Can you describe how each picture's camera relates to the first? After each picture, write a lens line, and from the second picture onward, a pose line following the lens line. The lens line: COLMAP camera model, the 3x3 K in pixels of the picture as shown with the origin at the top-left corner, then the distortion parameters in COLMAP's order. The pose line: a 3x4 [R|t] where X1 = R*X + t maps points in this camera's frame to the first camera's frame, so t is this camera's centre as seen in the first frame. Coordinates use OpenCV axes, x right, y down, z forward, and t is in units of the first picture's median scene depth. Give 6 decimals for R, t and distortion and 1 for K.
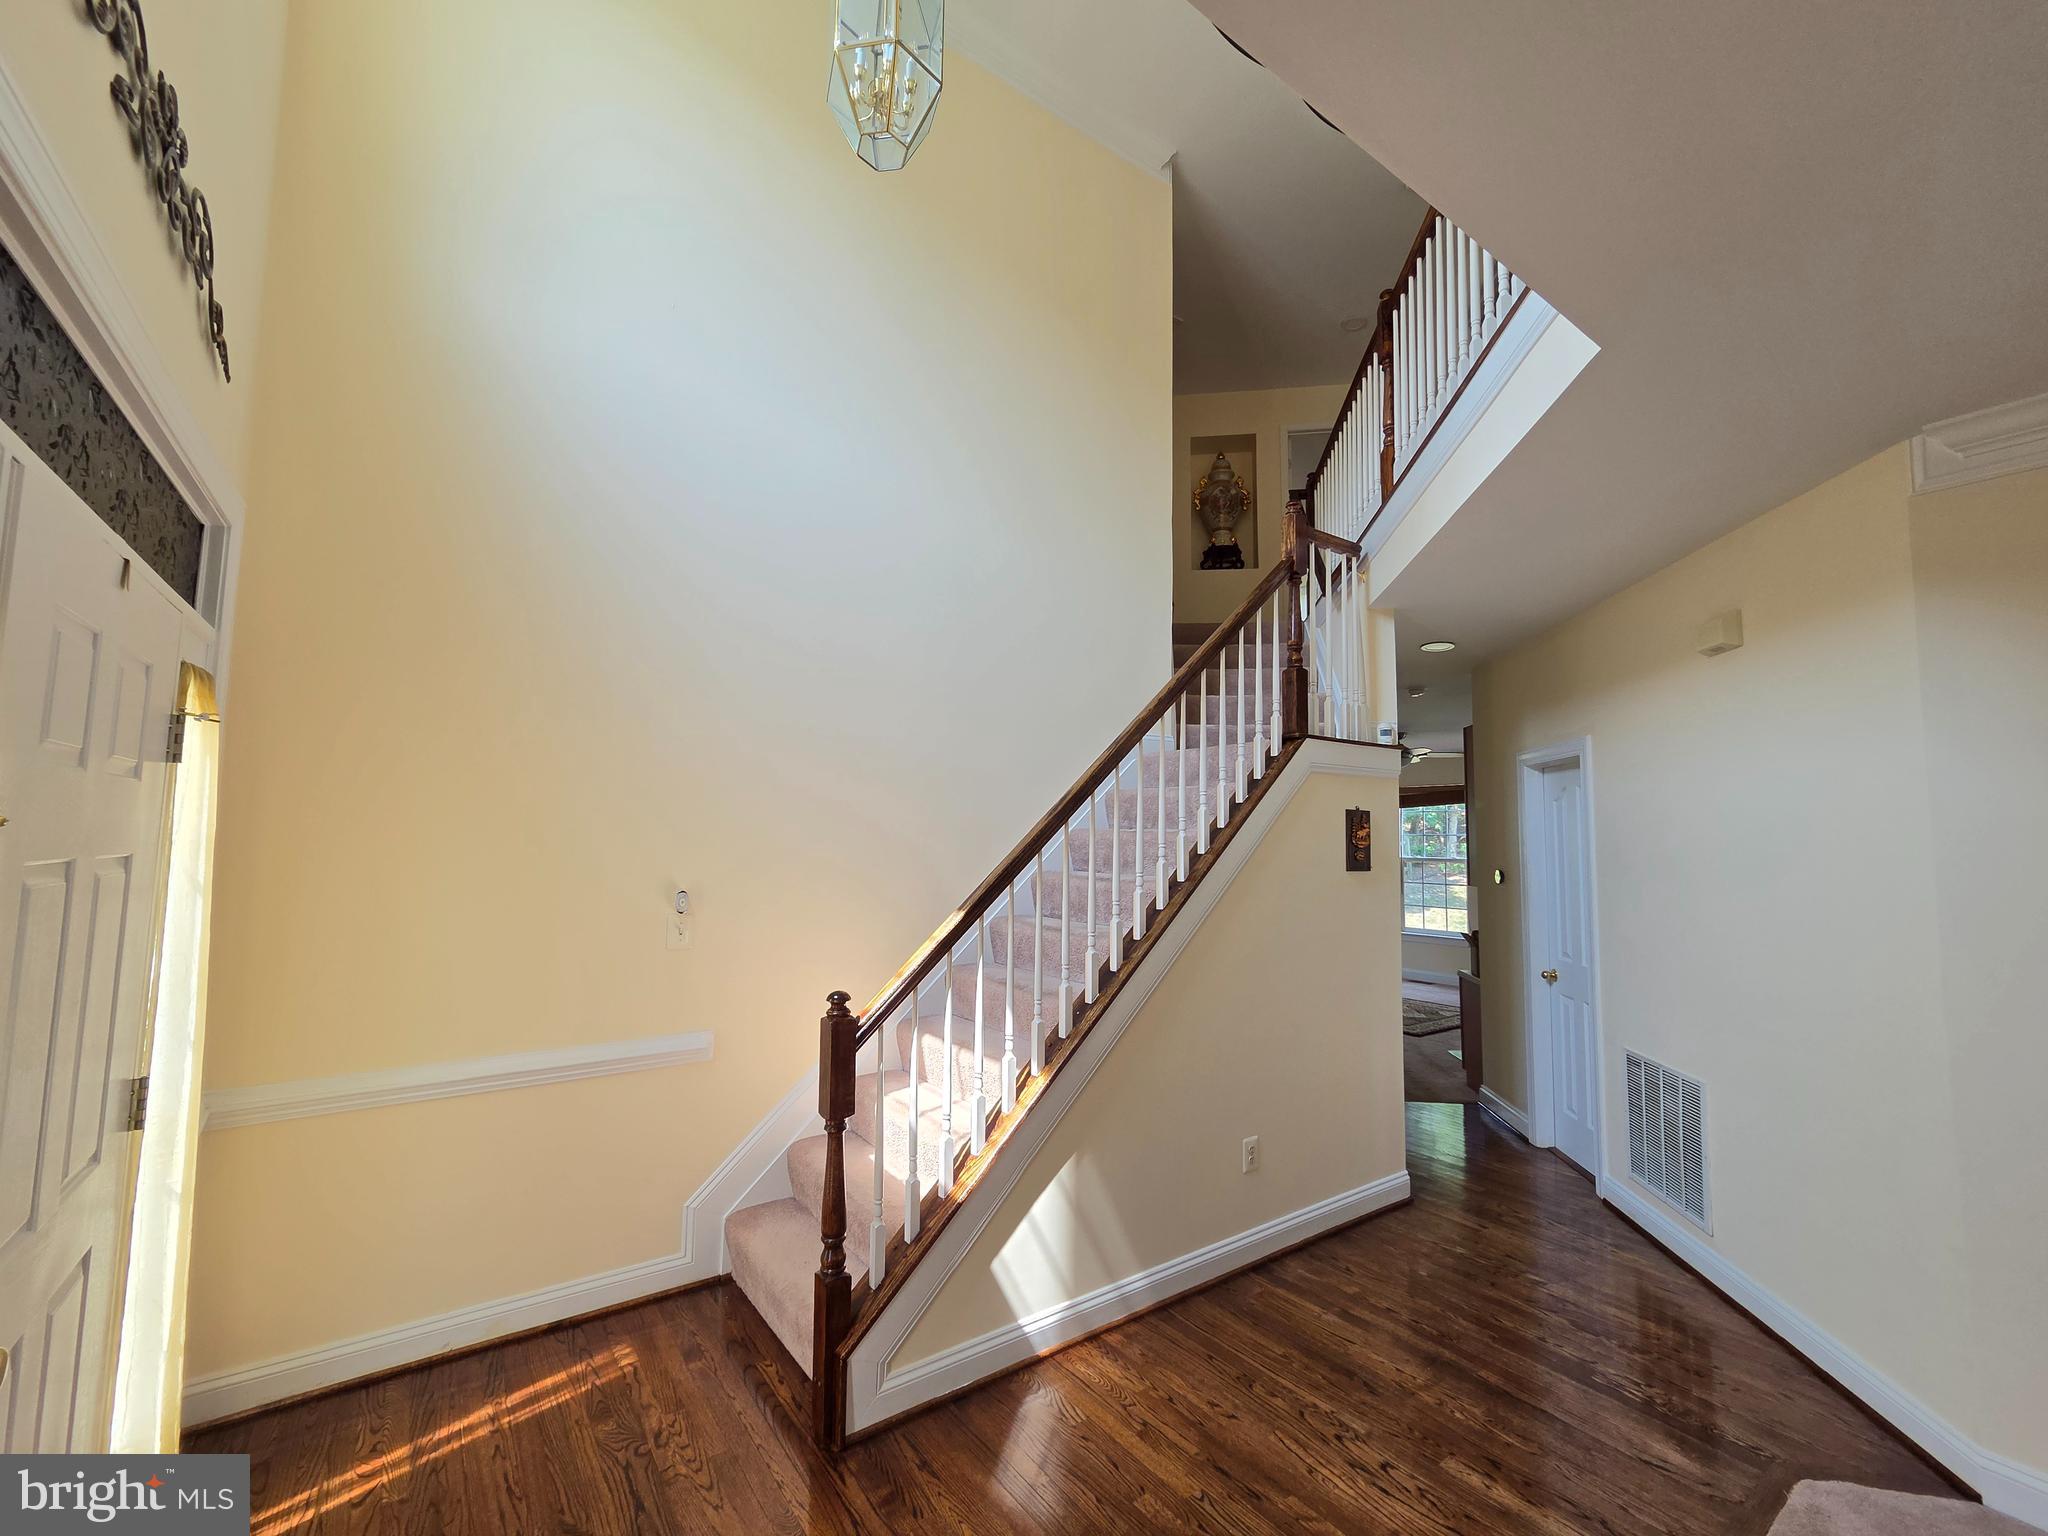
lens RADIAL K [[848.3, 0, 1025.2], [0, 848.3, 765.4], [0, 0, 1]] dist [-0.001891, -0.001178]
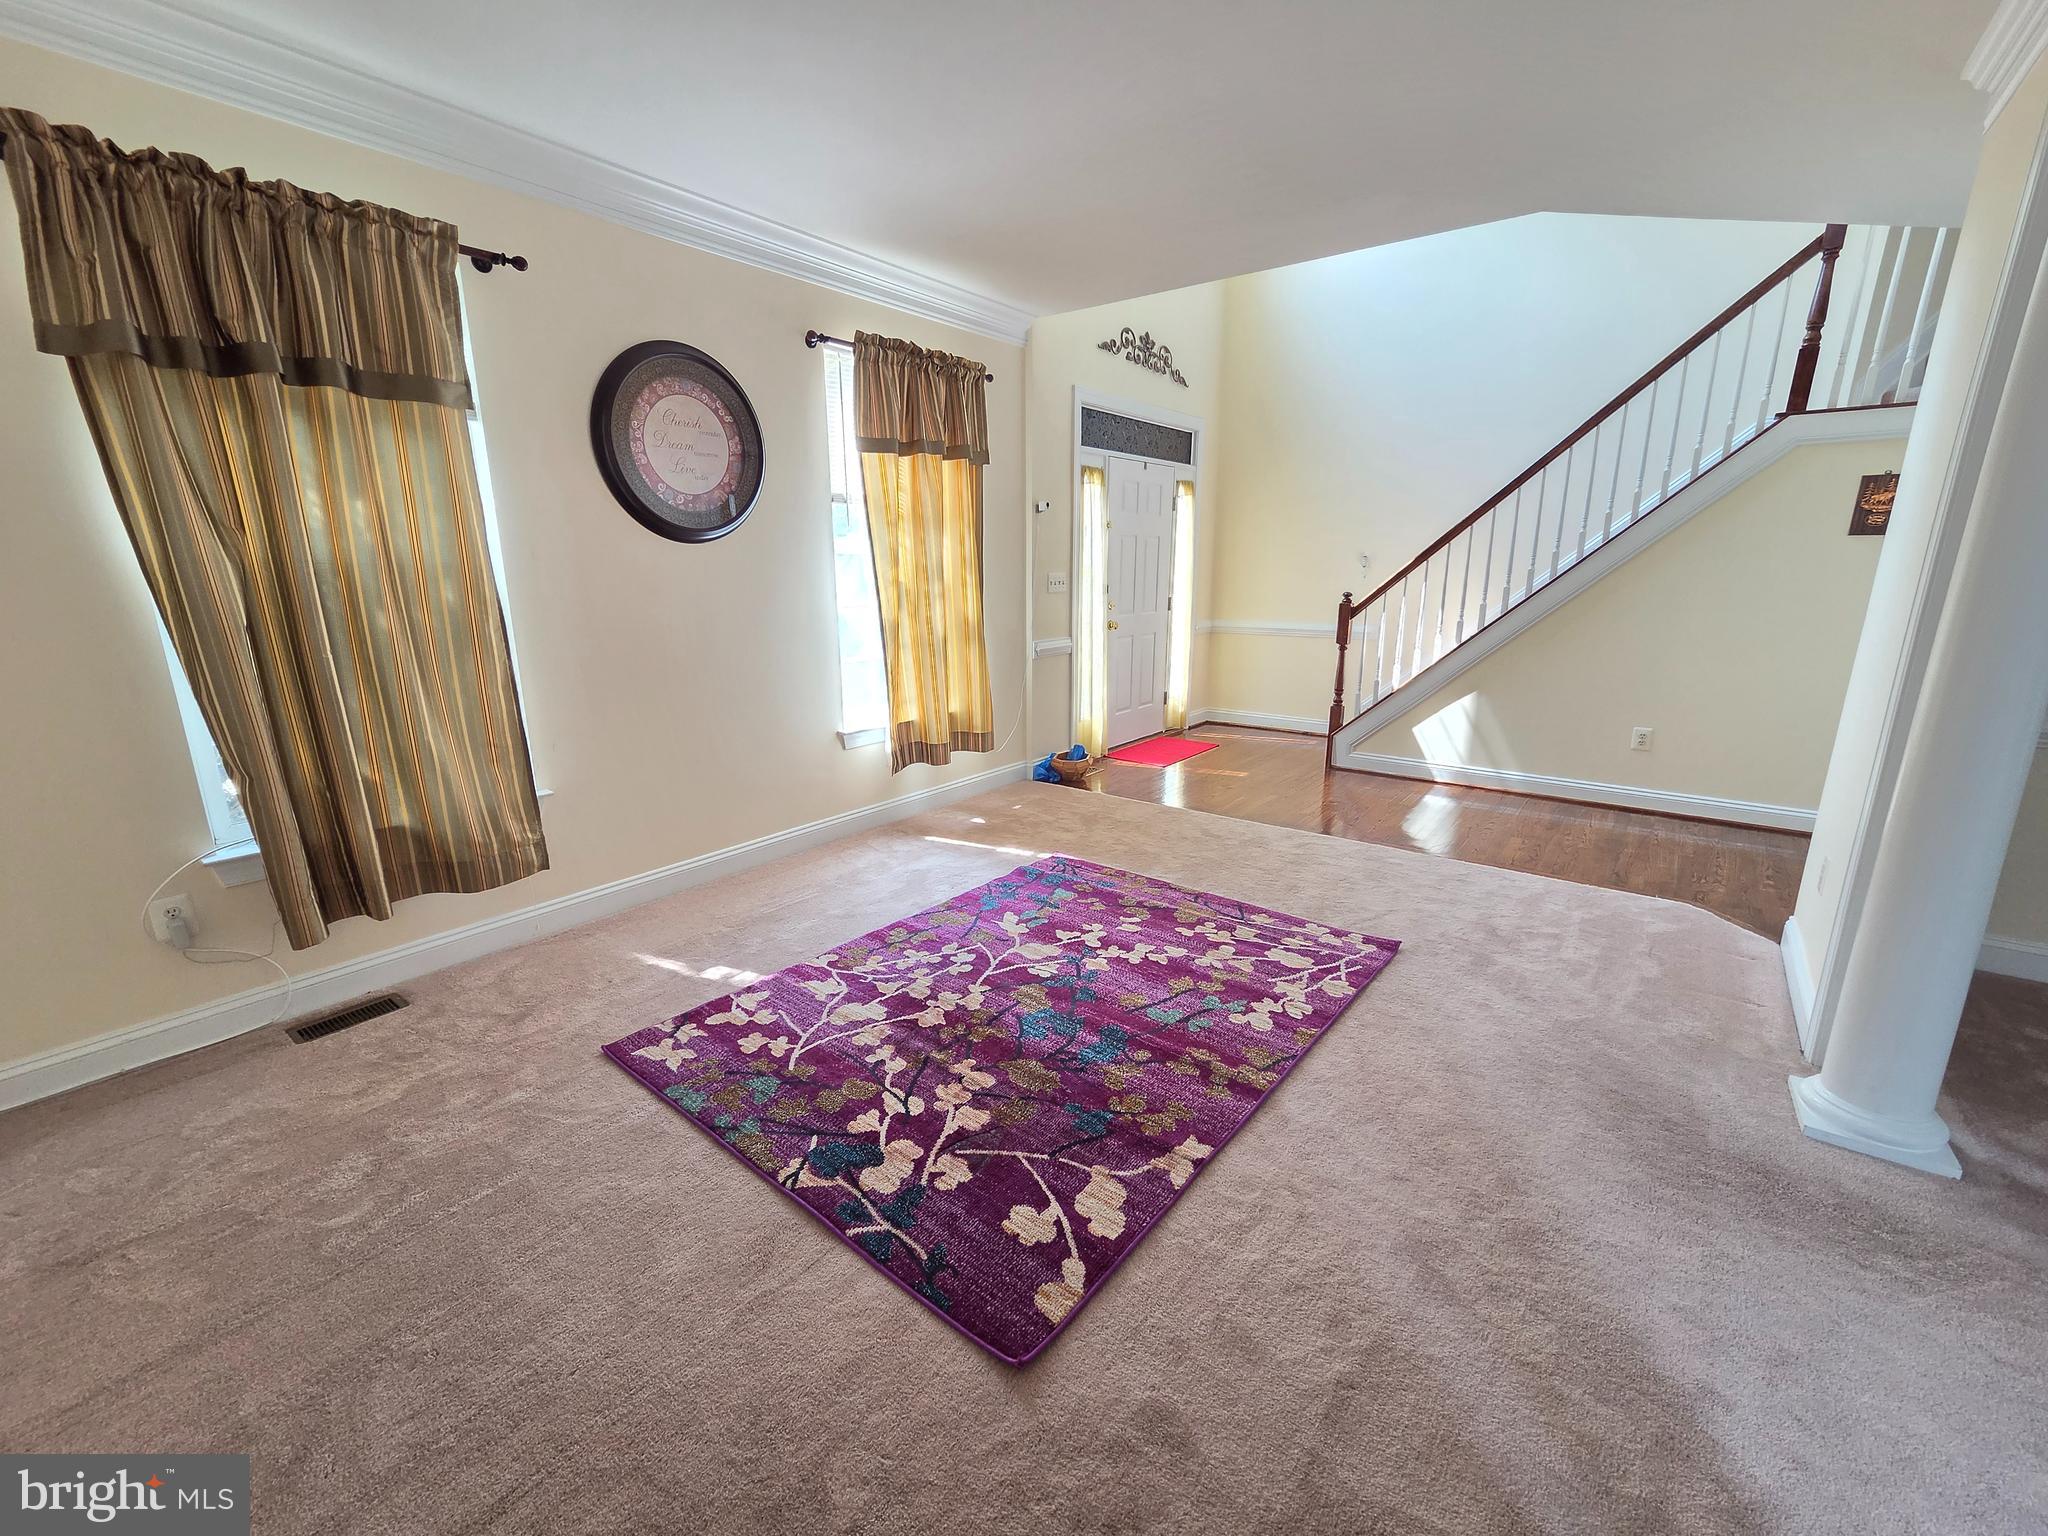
lens RADIAL K [[848.3, 0, 1029.3], [0, 848.3, 771.7], [0, 0, 1]] dist [-0.001891, -0.001178]
pose [[0.275991, 0.218676, -0.935954, 1.555935], [0.086144, 0.964229, 0.250684, 0.073386], [0.957292, -0.149813, 0.247281, -0.418521]]
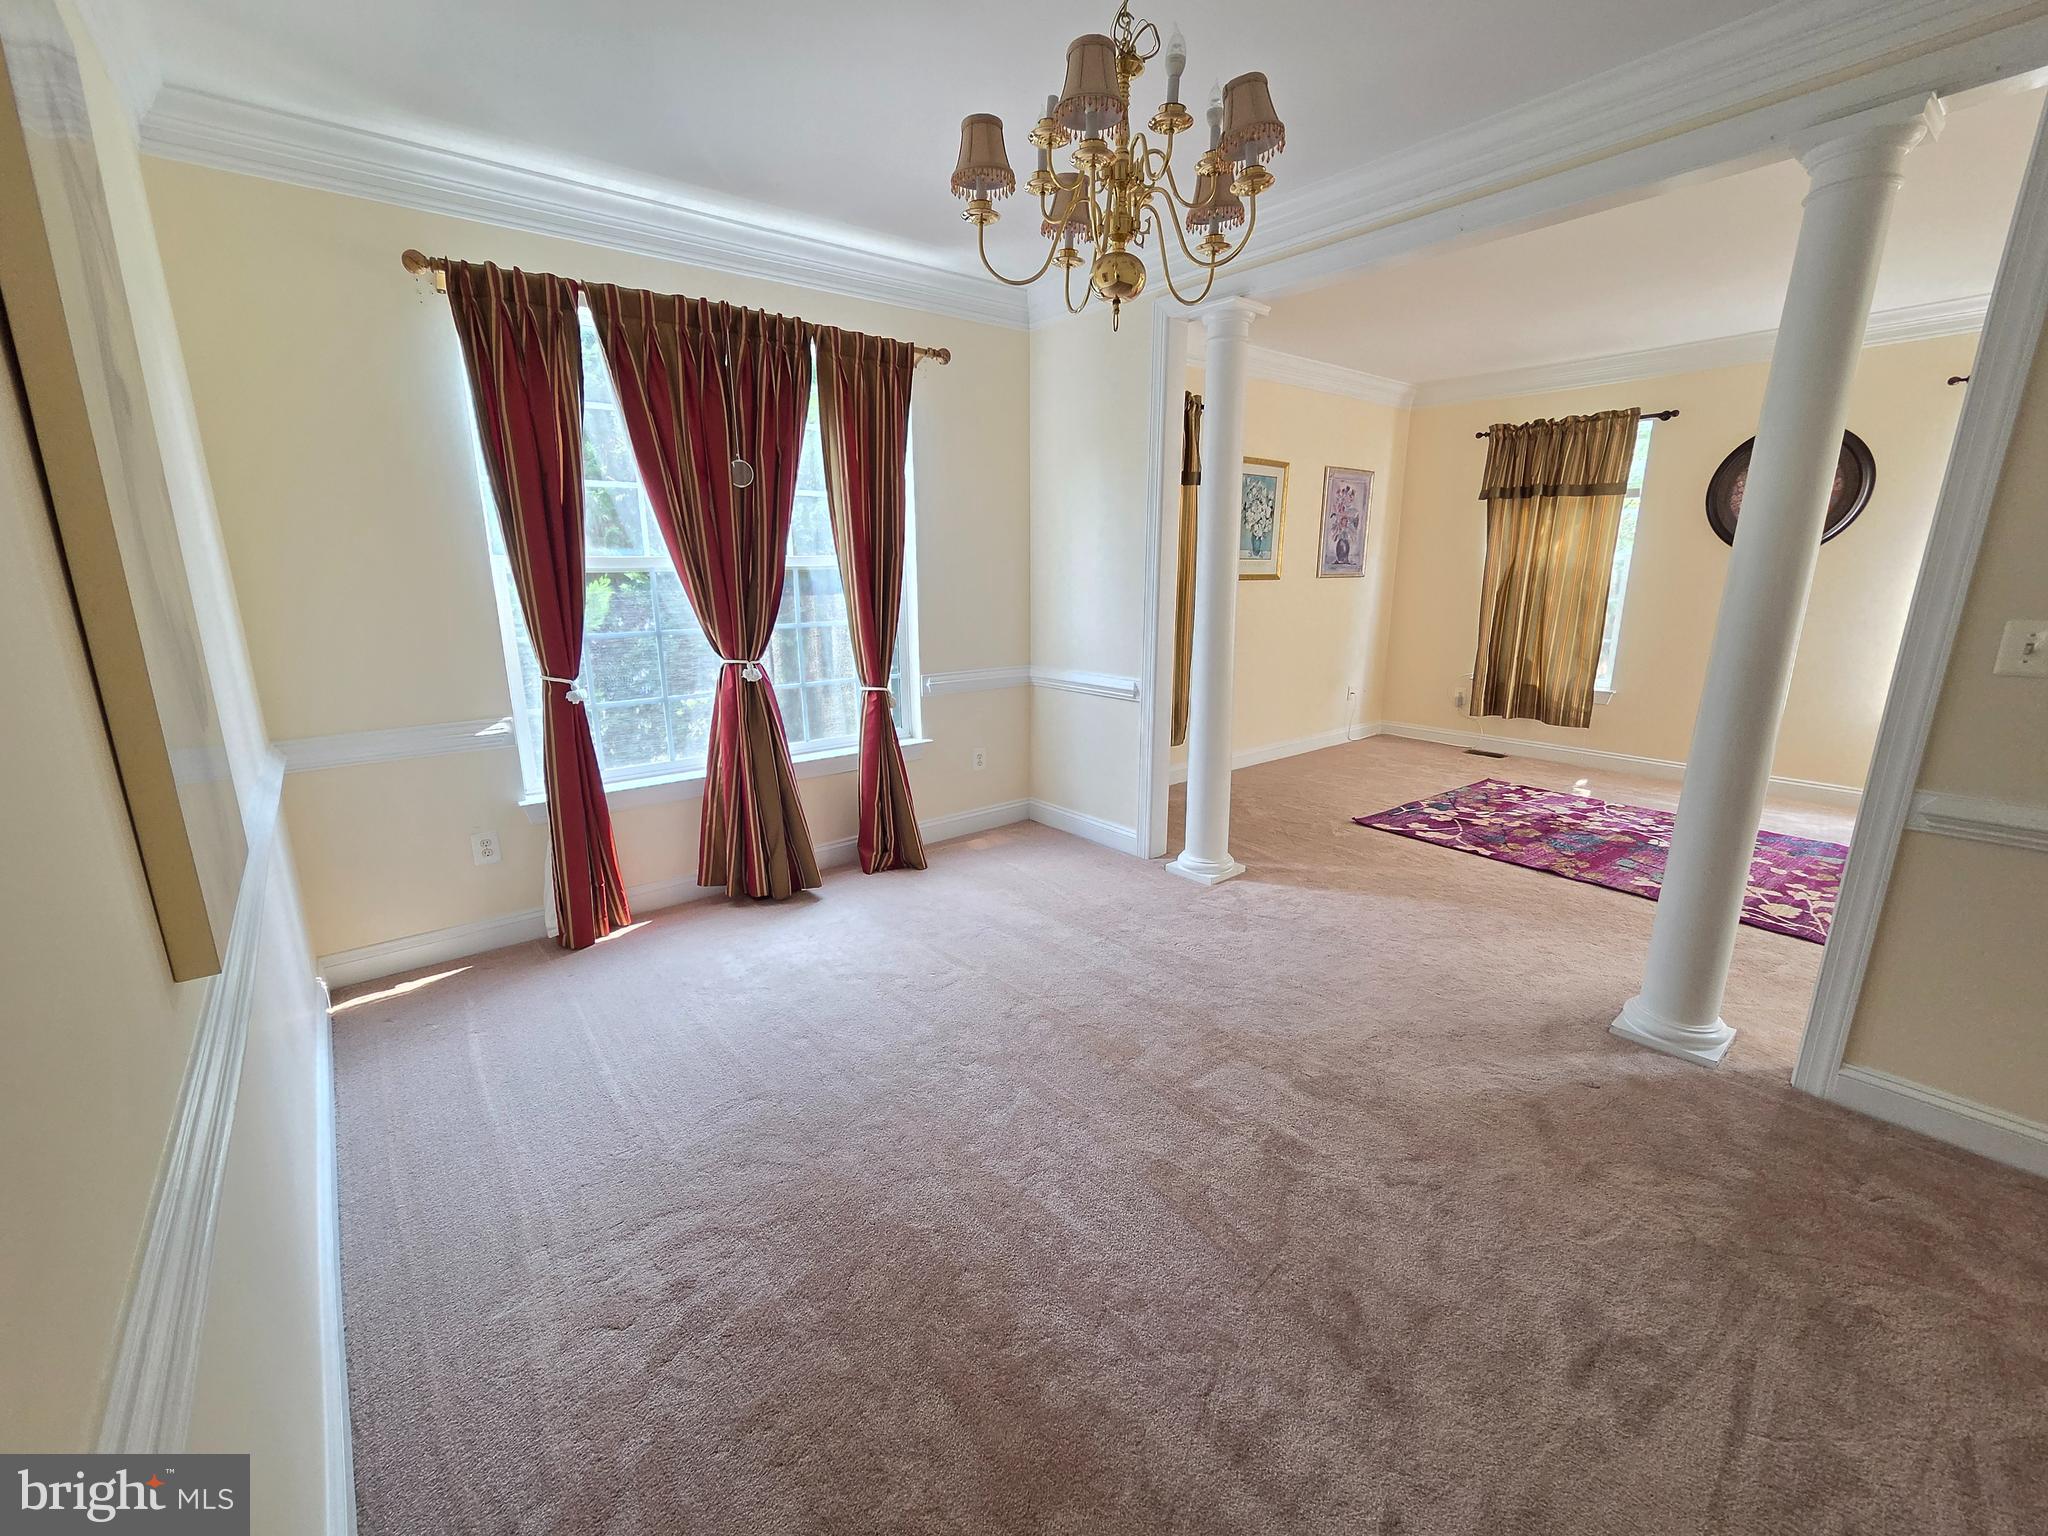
lens RADIAL K [[848.3, 0, 1011.7], [0, 848.3, 772.1], [0, 0, 1]] dist [-0.001891, -0.001178]
pose [[-0.999371, 0.004418, -0.035196, 1.892971], [-0.001238, 0.987265, 0.159077, 0.192251], [0.035451, 0.159020, -0.986639, 1.294010]]
